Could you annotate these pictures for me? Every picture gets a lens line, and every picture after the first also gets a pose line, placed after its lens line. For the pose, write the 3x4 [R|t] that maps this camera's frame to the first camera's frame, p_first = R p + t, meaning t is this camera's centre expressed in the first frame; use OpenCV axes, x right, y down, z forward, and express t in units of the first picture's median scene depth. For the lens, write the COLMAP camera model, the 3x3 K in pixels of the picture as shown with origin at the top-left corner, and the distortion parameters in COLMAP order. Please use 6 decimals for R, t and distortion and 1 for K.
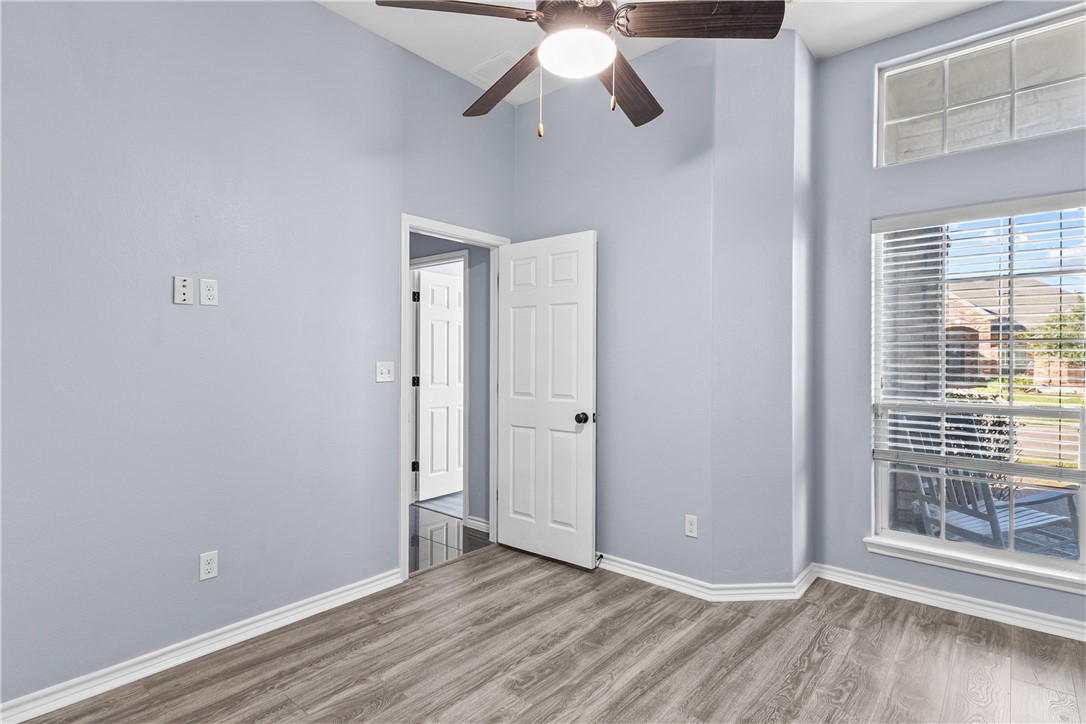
lens RADIAL K [[572.4, 0, 542.6], [0, 572.4, 359.8], [0, 0, 1]] dist [0.001417, -0.000977]
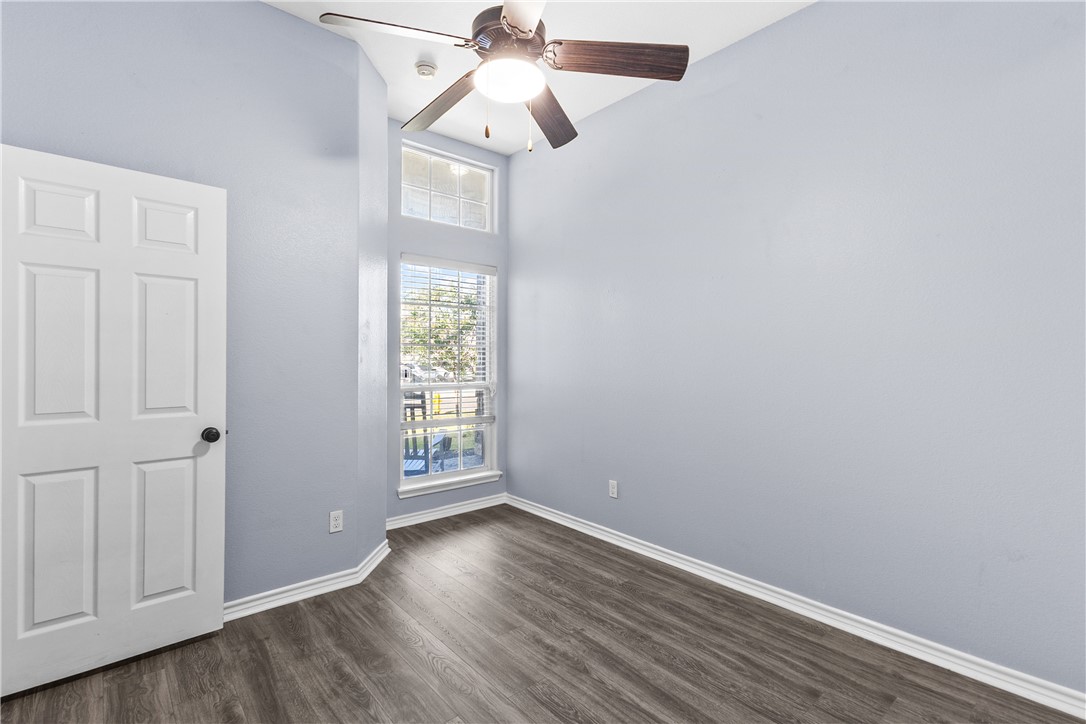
lens RADIAL K [[492.4, 0, 543.7], [0, 492.4, 362.9], [0, 0, 1]] dist [0.002712, 0.000121]
pose [[0.149993, -0.013625, 0.988593, -0.495041], [0.001707, 0.999907, 0.013522, -0.000423], [-0.988686, -0.000341, 0.150002, 0.465222]]
